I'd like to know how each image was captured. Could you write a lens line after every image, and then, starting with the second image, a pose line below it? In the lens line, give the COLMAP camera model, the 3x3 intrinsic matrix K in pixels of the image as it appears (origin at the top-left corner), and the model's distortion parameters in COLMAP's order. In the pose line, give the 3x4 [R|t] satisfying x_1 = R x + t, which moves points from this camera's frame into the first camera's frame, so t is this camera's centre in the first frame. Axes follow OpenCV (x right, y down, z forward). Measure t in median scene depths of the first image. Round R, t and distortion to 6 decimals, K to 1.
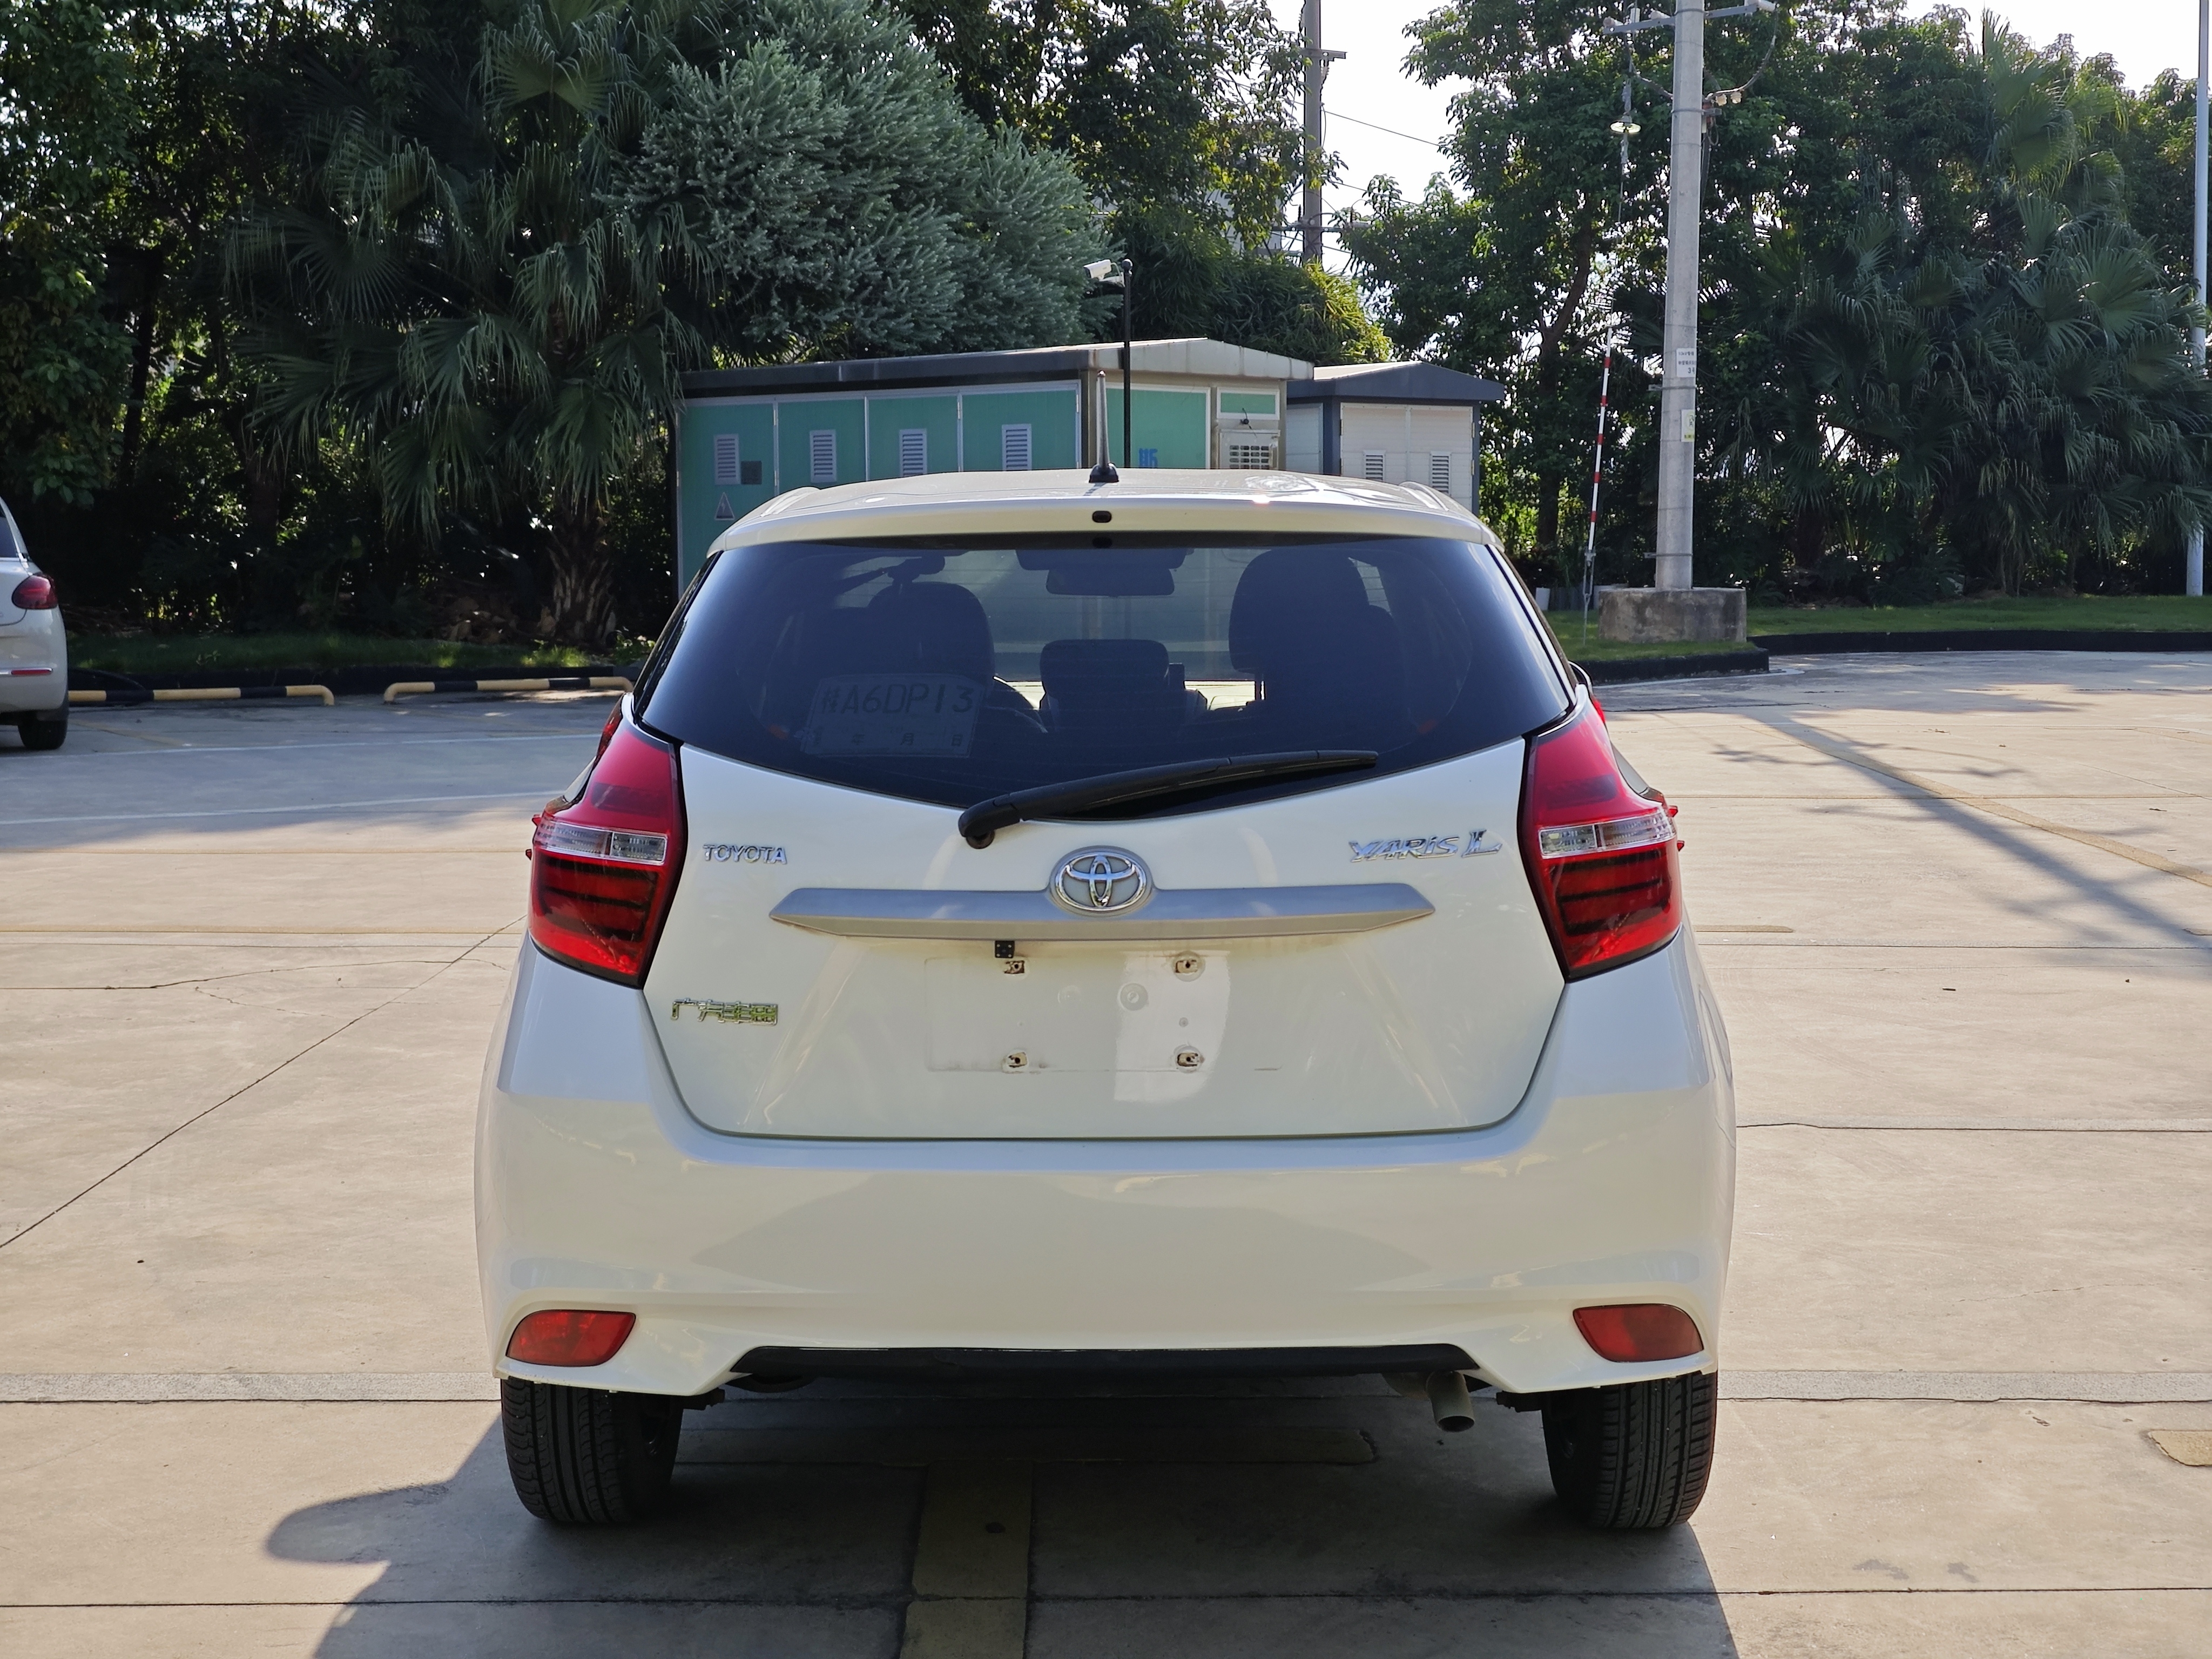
lens RADIAL K [[3108.9, 0, 1117.4], [0, 3108.9, 829.1], [0, 0, 1]] dist [0.011642, 0.000000]
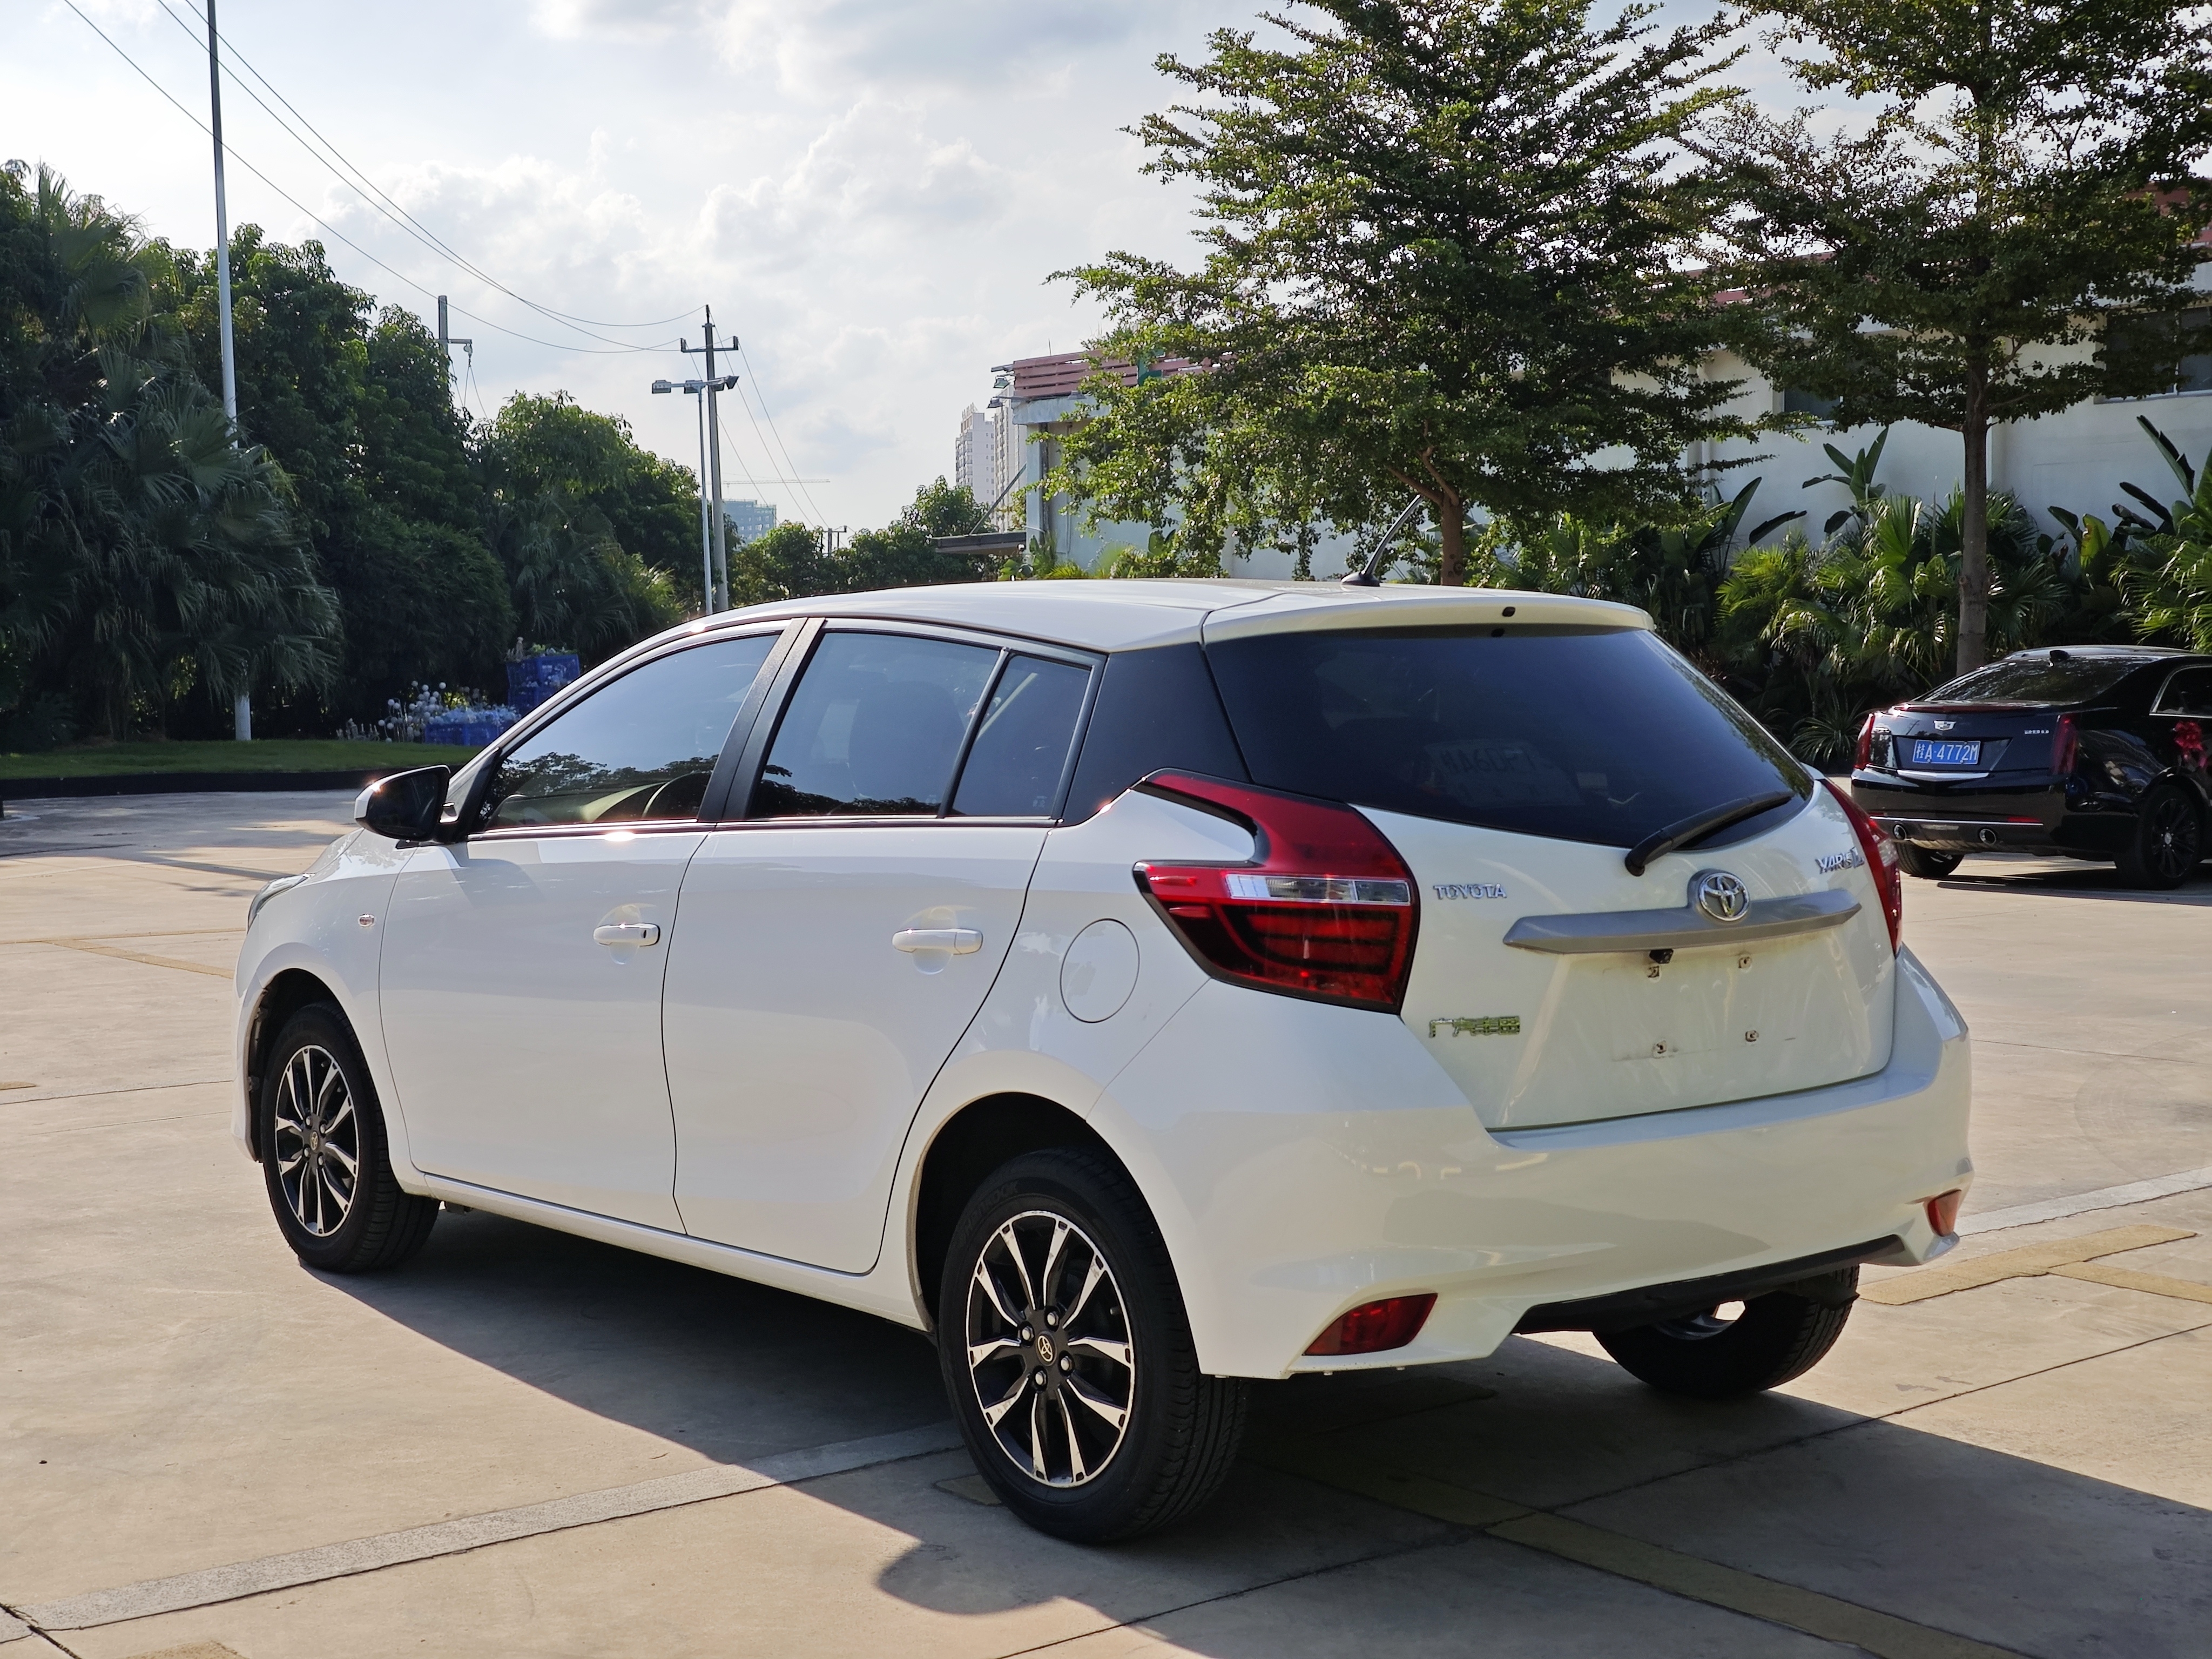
lens RADIAL K [[3108.9, 0, 1087.9], [0, 3108.9, 830.4], [0, 0, 1]] dist [0.011642, 0.000000]
pose [[0.764831, -0.031688, 0.643451, -0.161226], [0.063571, 0.997627, -0.026433, 0.001044], [-0.641087, 0.061122, 0.765031, 0.031031]]
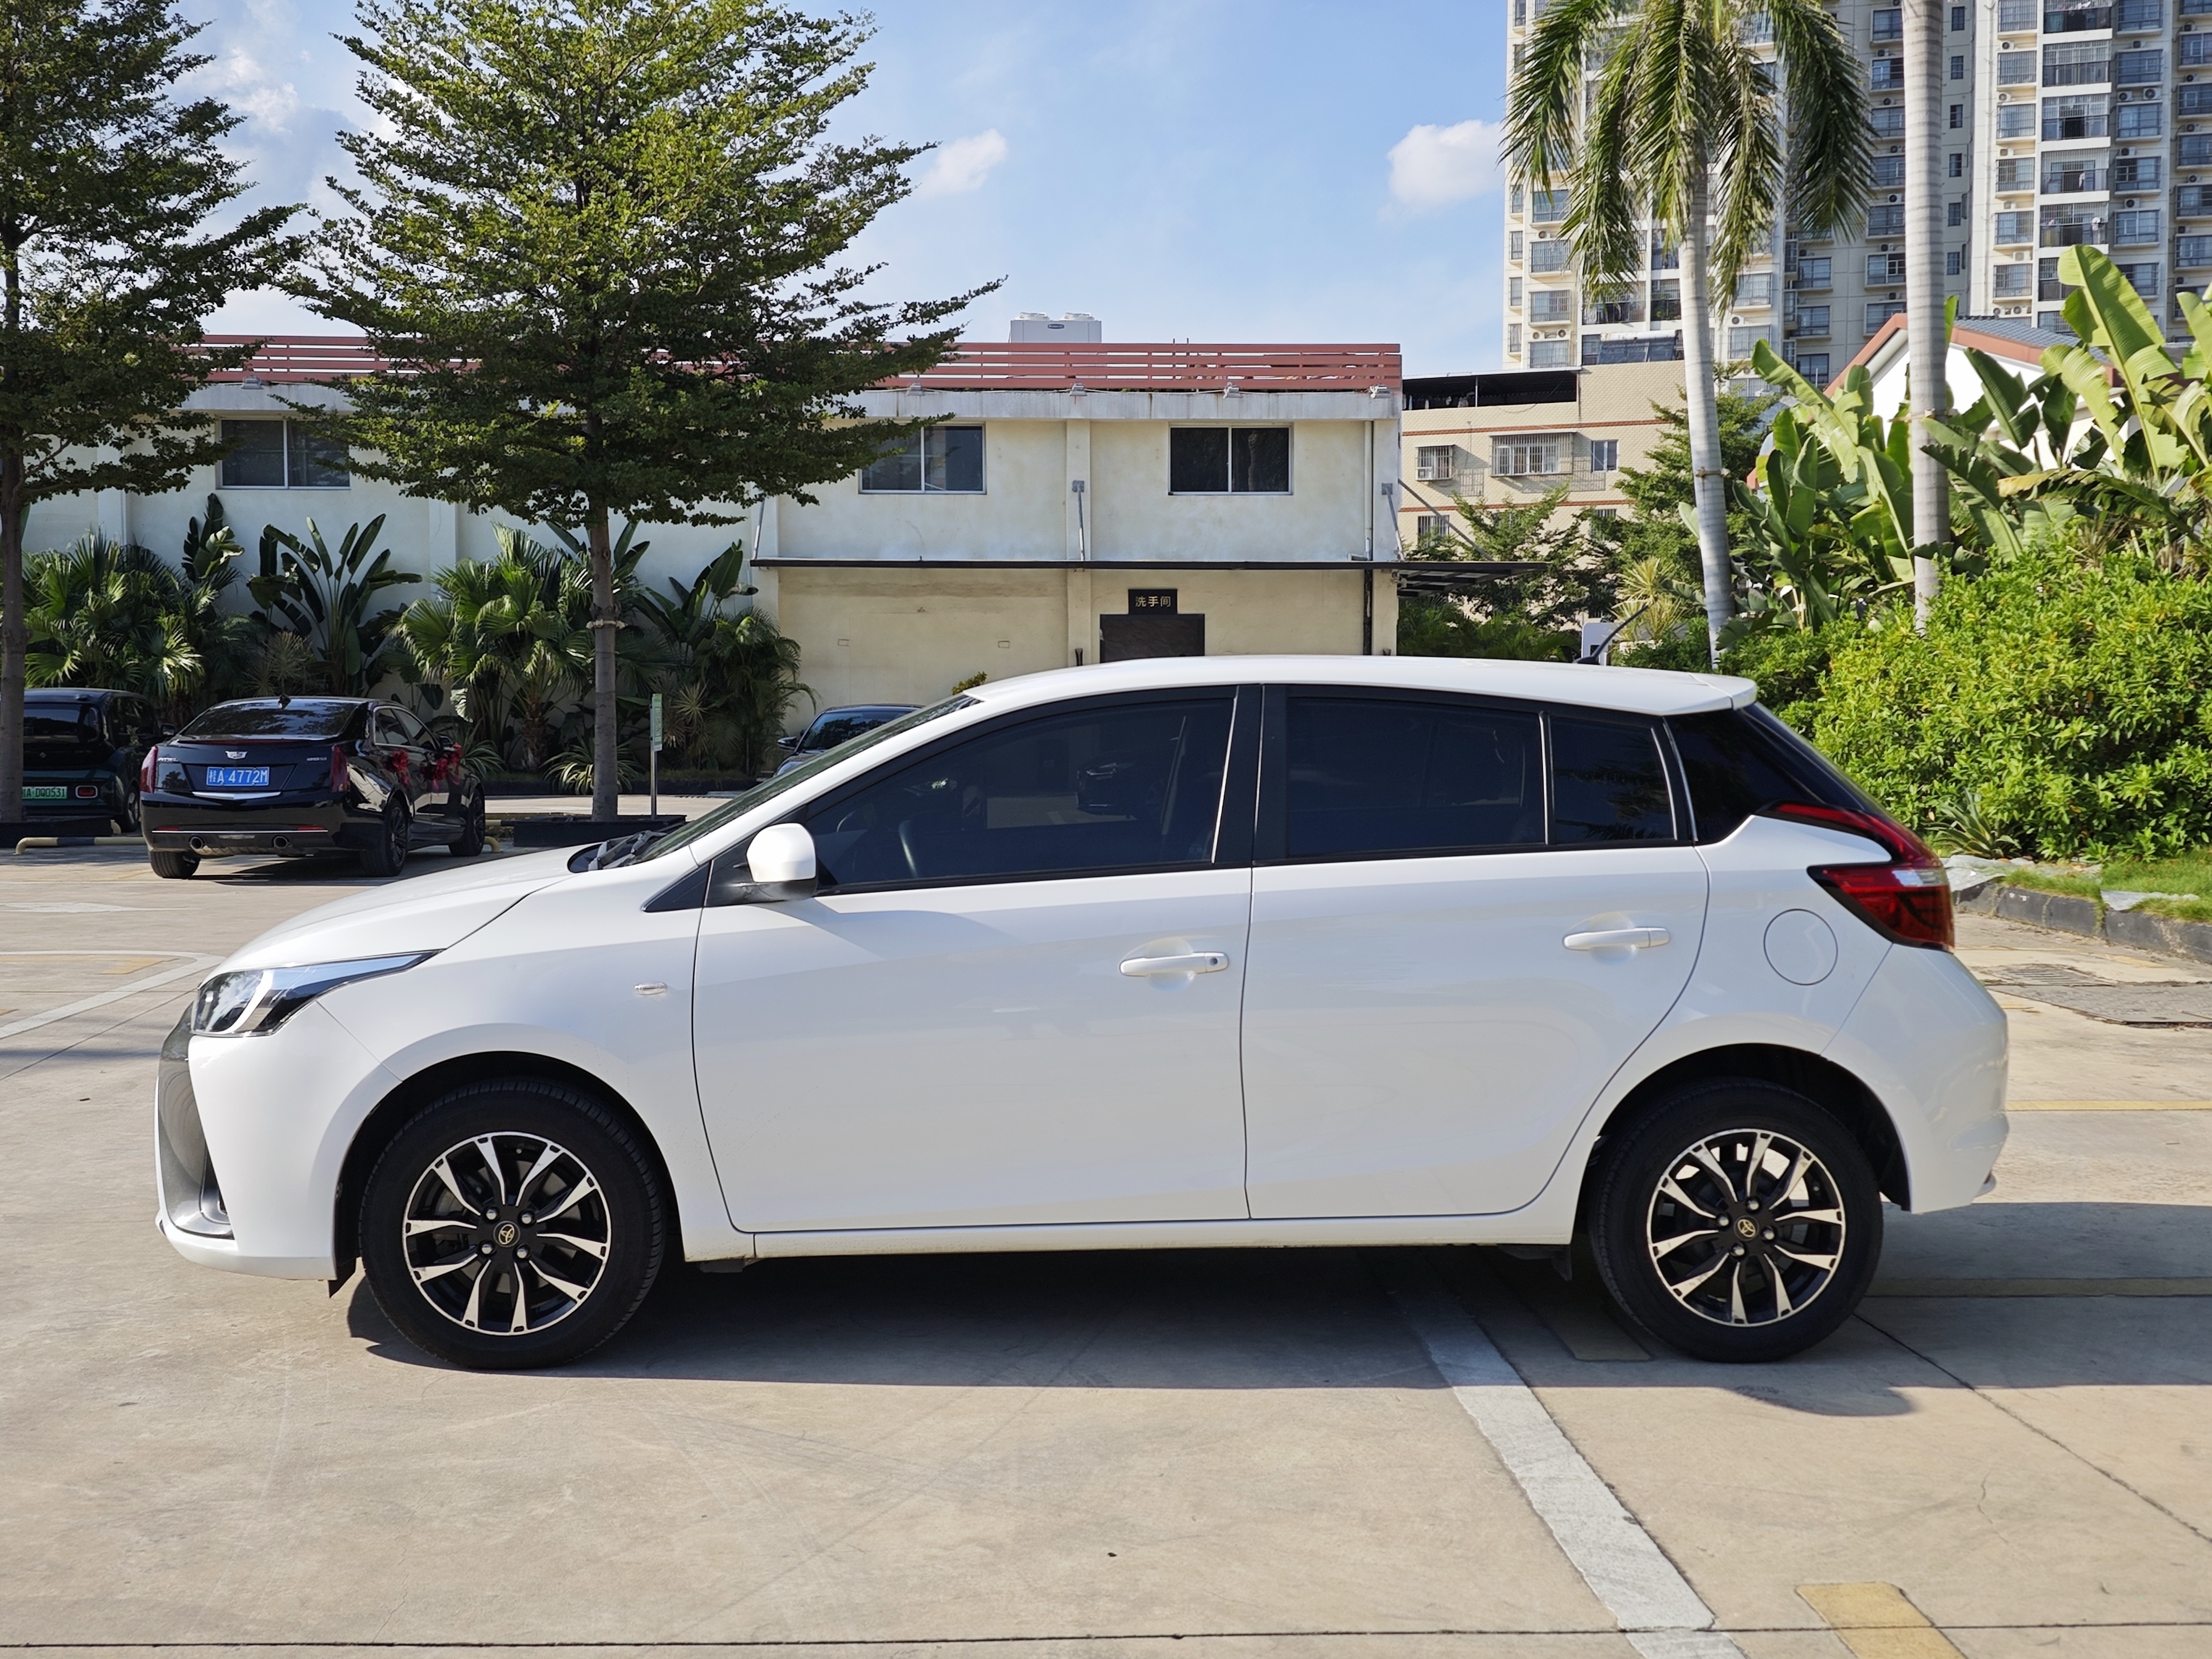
lens RADIAL K [[2325.4, 0, 1096.6], [0, 2325.4, 840.5], [0, 0, 1]] dist [0.005964, 0.000000]
pose [[-0.058081, -0.058970, 0.996569, -0.235646], [0.102263, 0.992651, 0.064699, -0.024568], [-0.993060, 0.105670, -0.051624, 0.256493]]
